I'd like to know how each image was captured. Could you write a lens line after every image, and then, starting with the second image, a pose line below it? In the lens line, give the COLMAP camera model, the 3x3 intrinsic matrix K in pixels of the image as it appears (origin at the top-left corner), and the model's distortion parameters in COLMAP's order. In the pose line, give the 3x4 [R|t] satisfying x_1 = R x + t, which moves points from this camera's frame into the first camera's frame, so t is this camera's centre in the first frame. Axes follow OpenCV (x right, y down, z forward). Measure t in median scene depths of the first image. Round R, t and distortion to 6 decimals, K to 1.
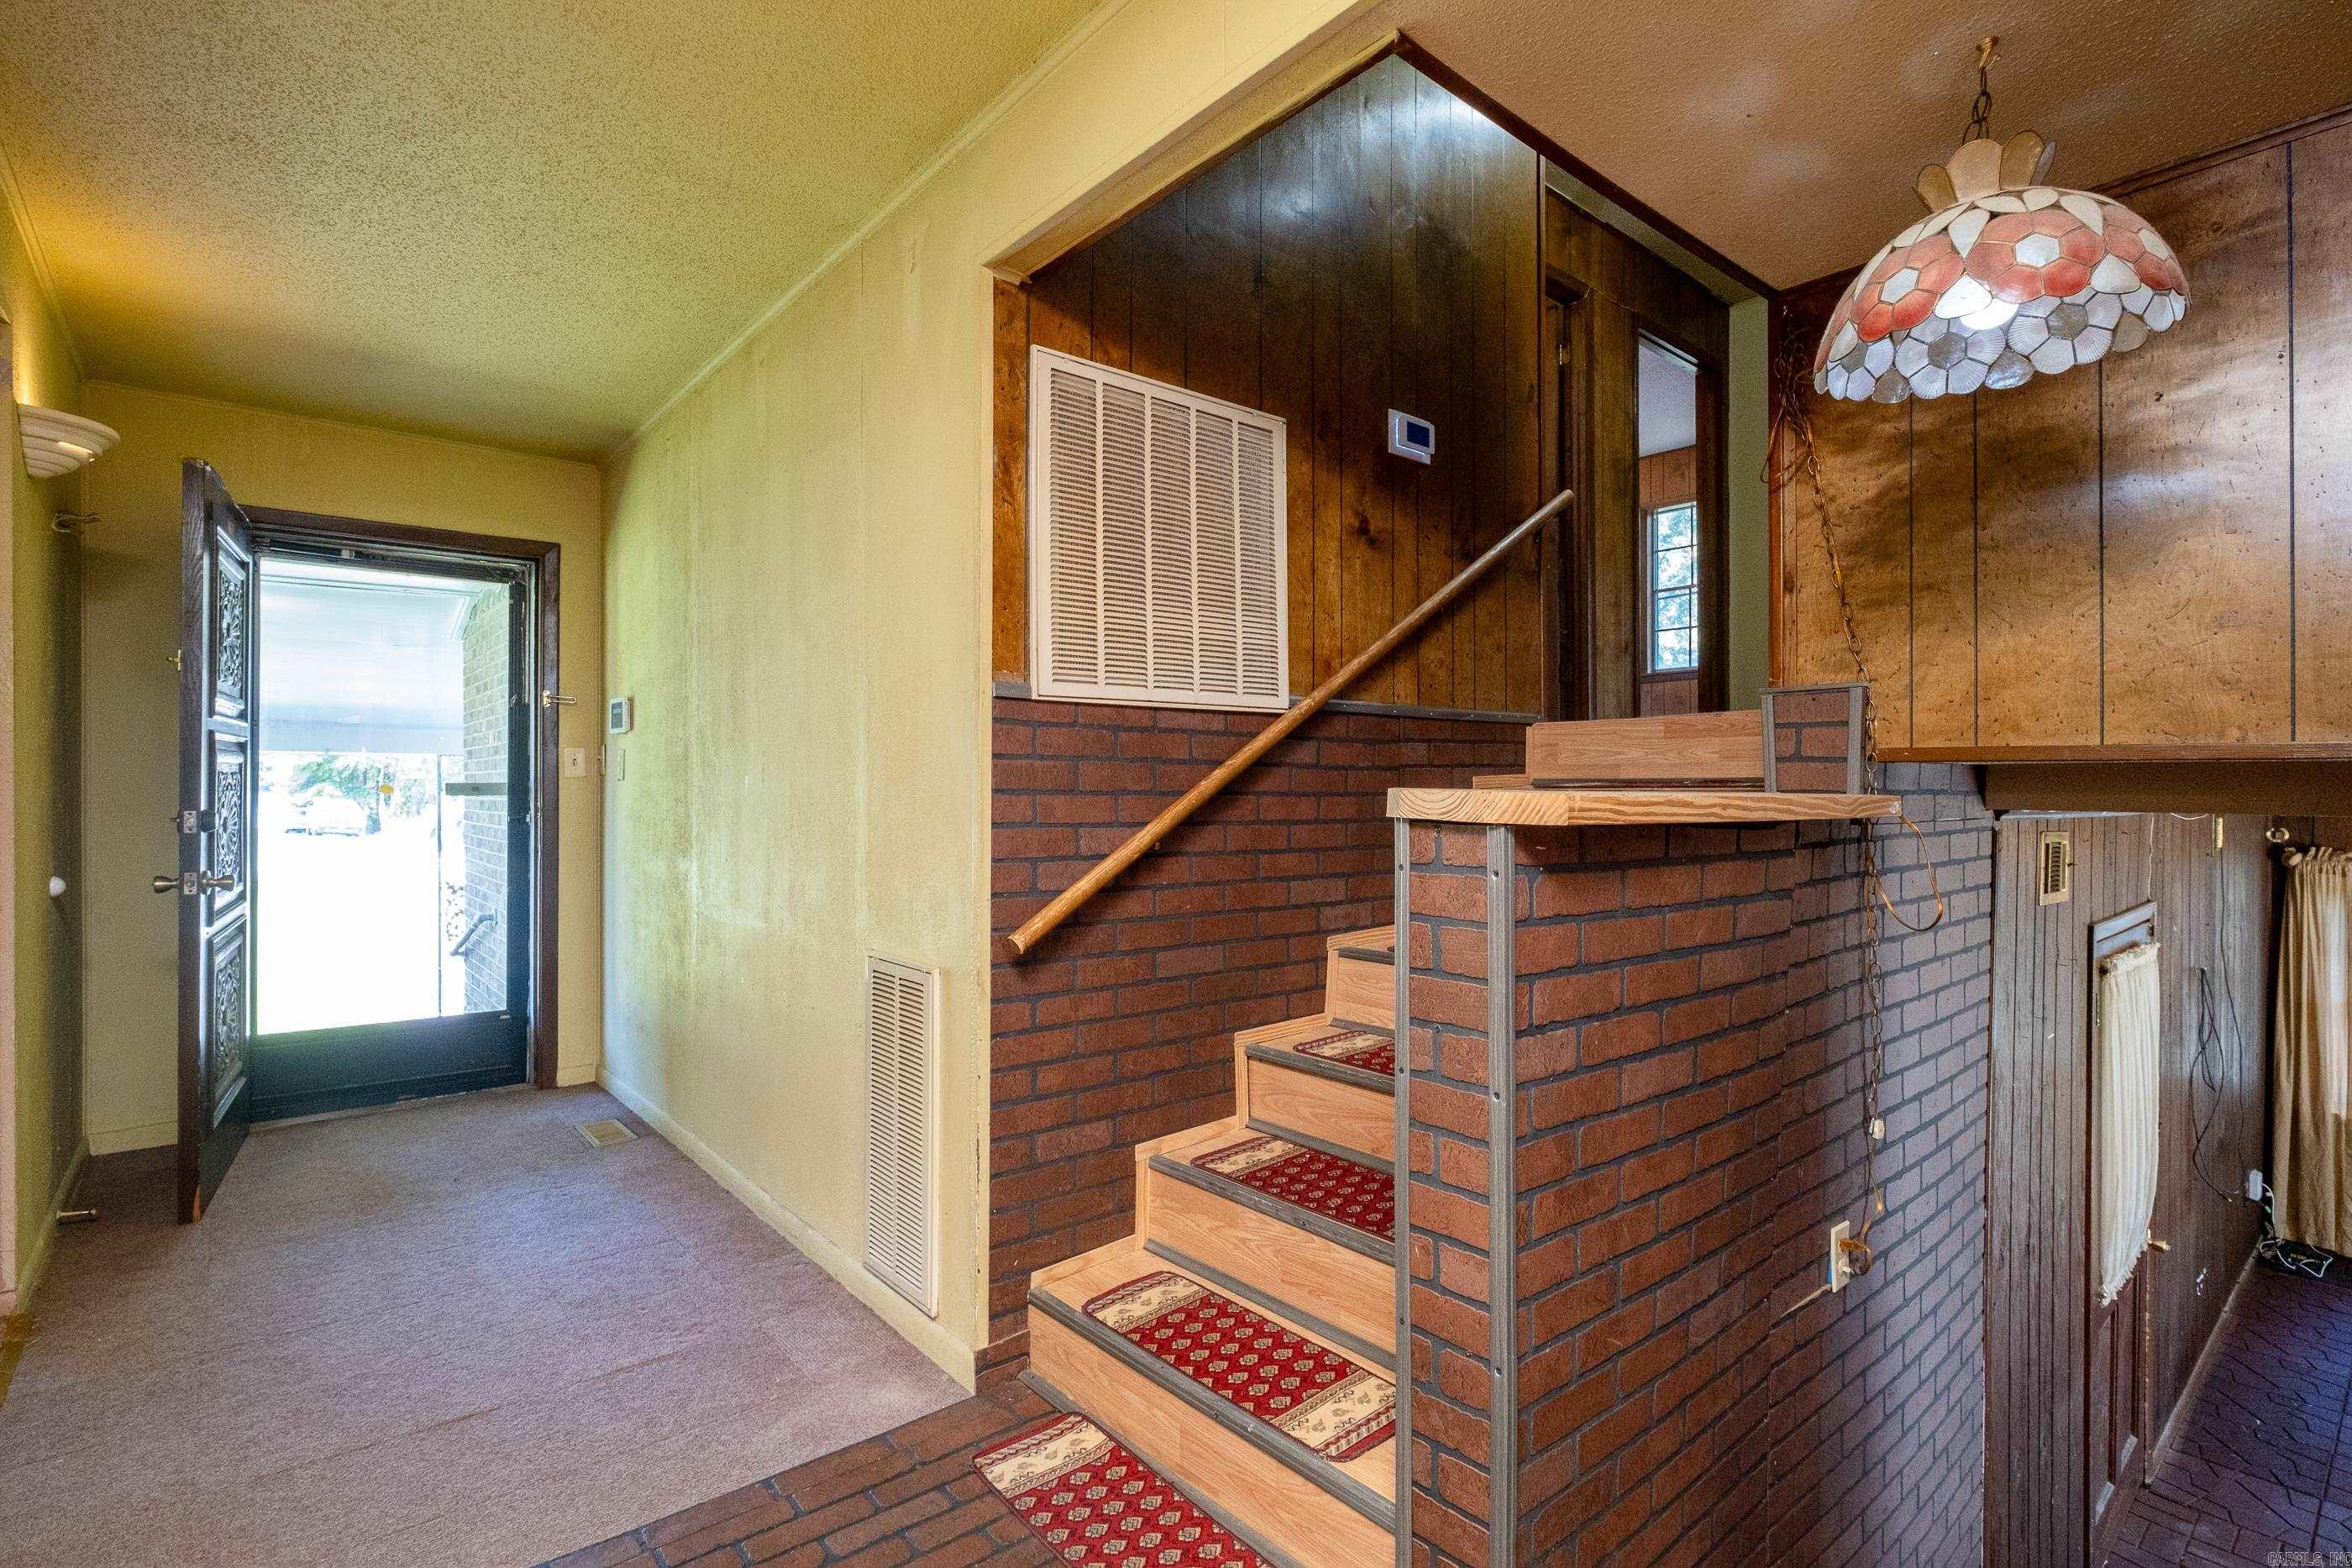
lens RADIAL K [[1114.9, 0, 1174.8], [0, 1114.9, 787.9], [0, 0, 1]] dist [-0.012903, -0.000525]
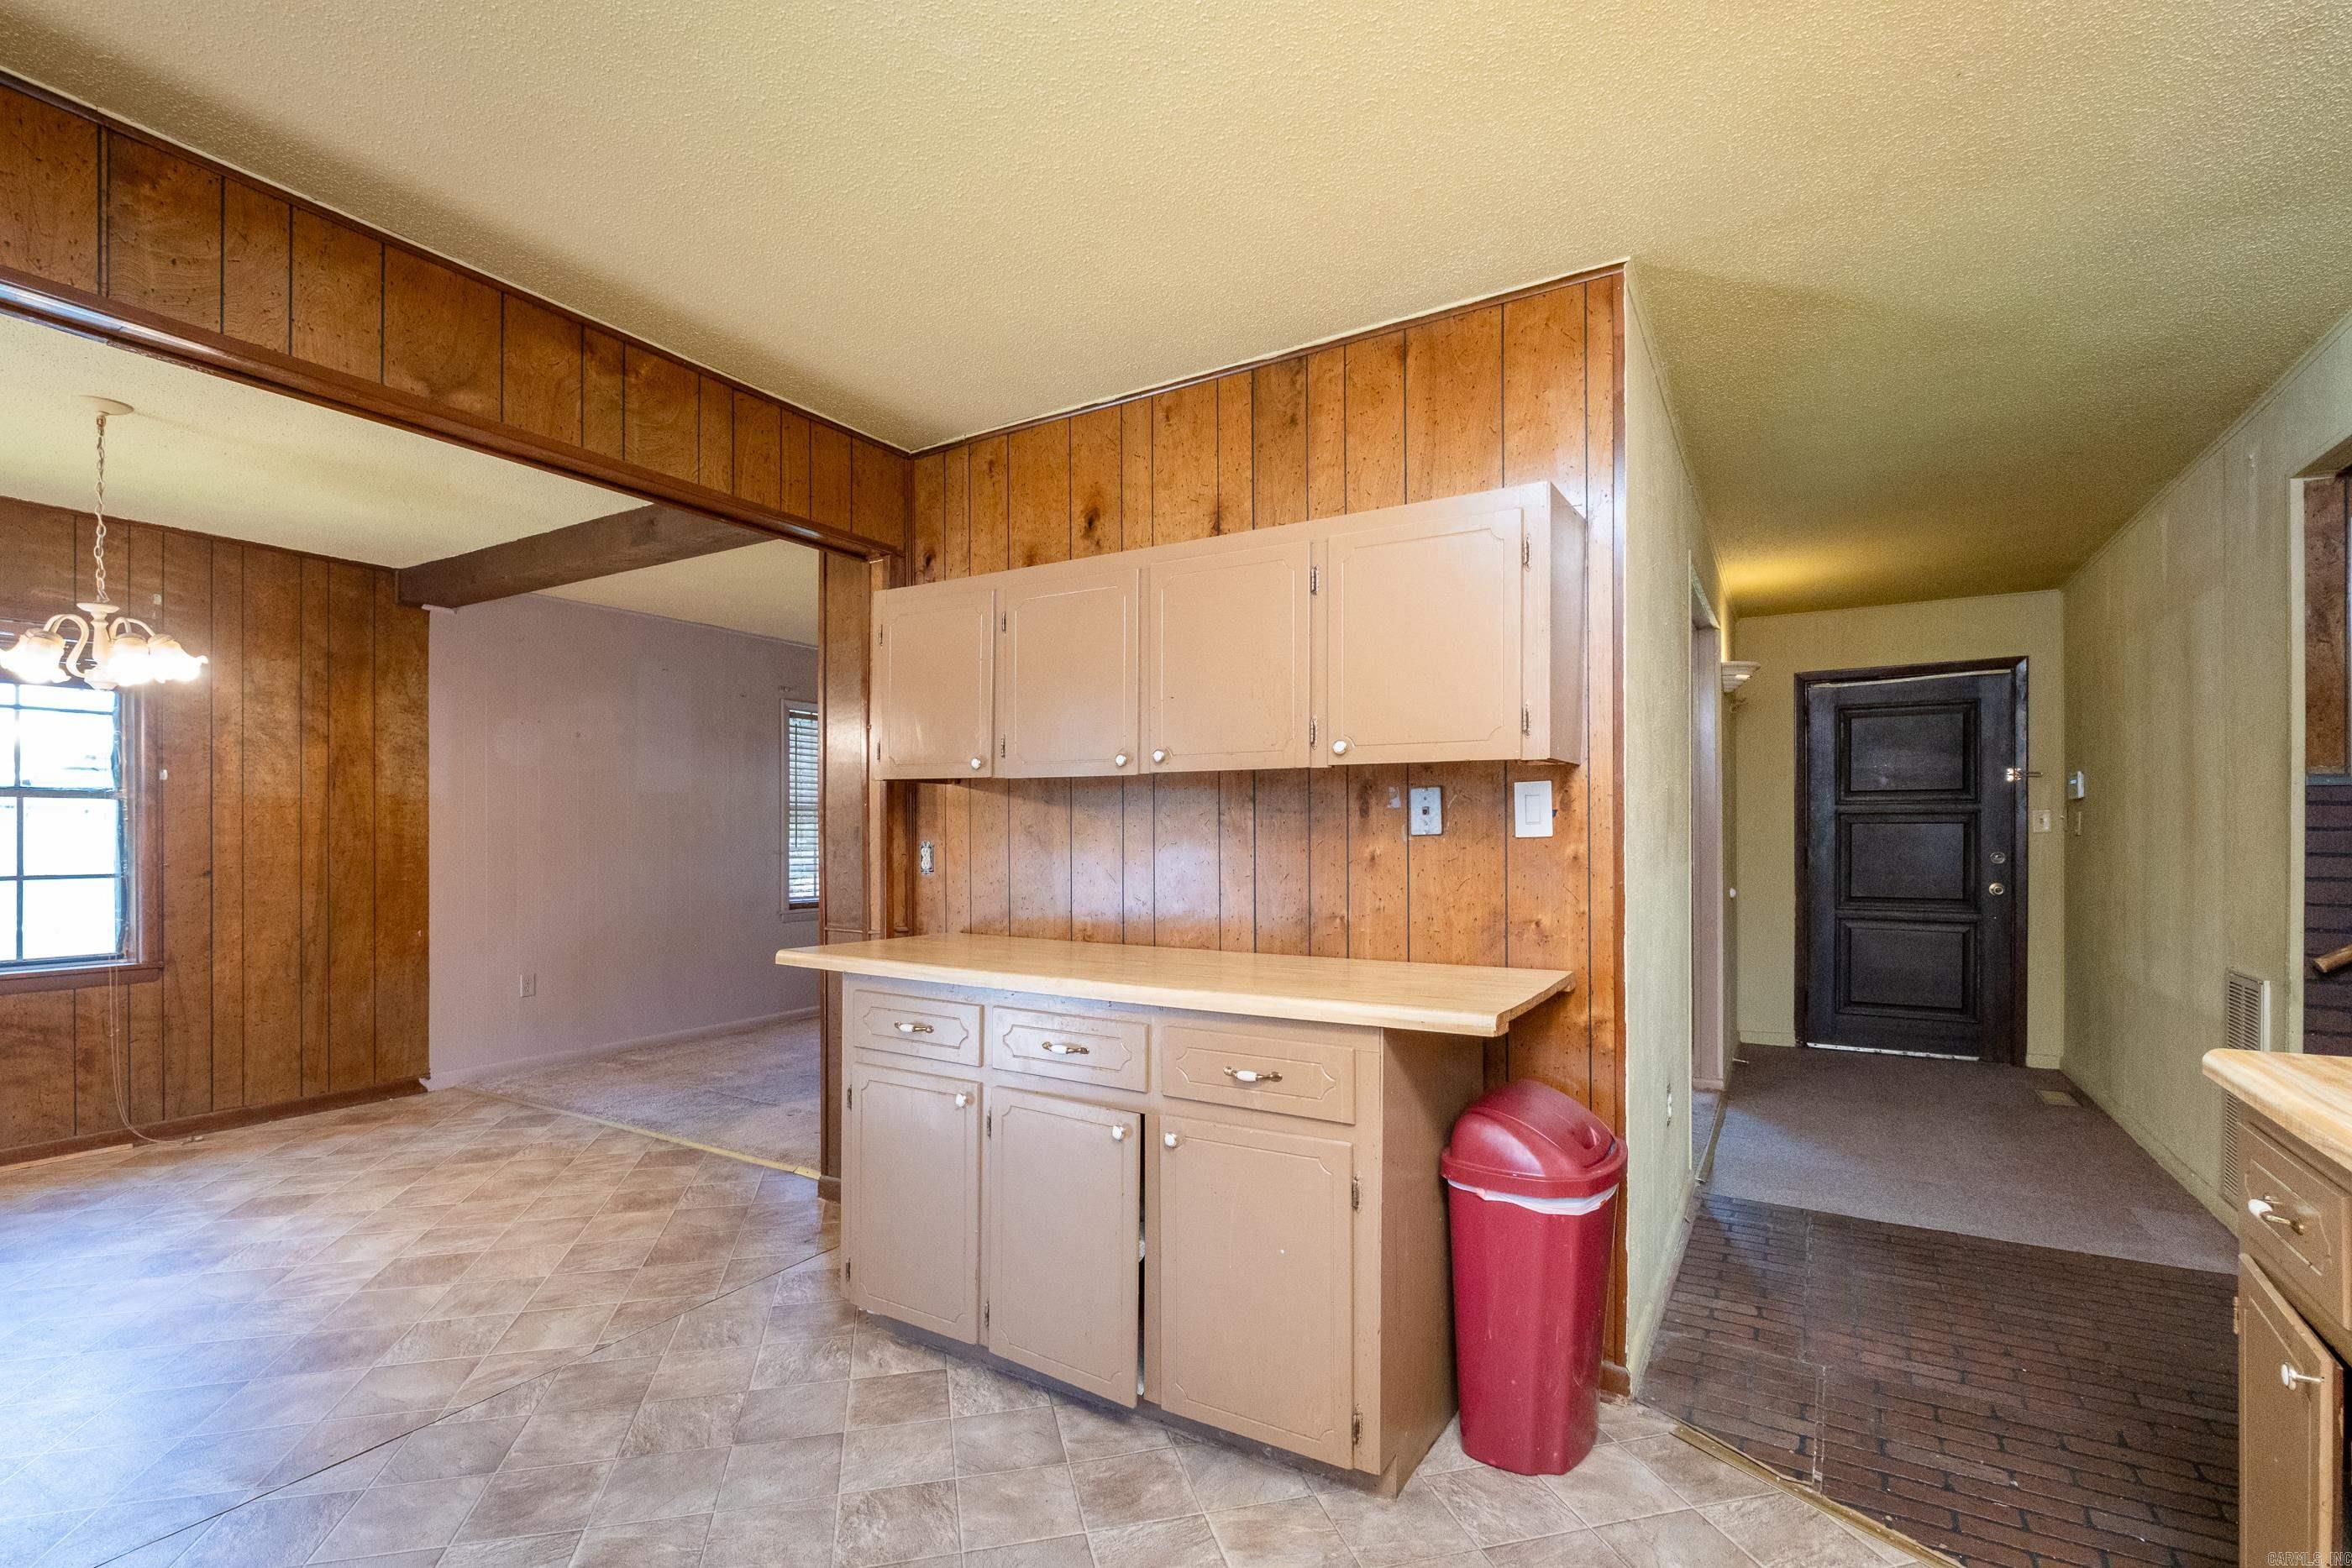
lens RADIAL K [[1065.3, 0, 1172.5], [0, 1065.3, 830.7], [0, 0, 1]] dist [-0.016461, -0.000077]
pose [[0.325718, -0.001109, -0.945466, 0.575392], [0.005247, 0.999986, 0.000635, -0.032837], [0.945453, -0.005168, 0.325719, -0.717033]]
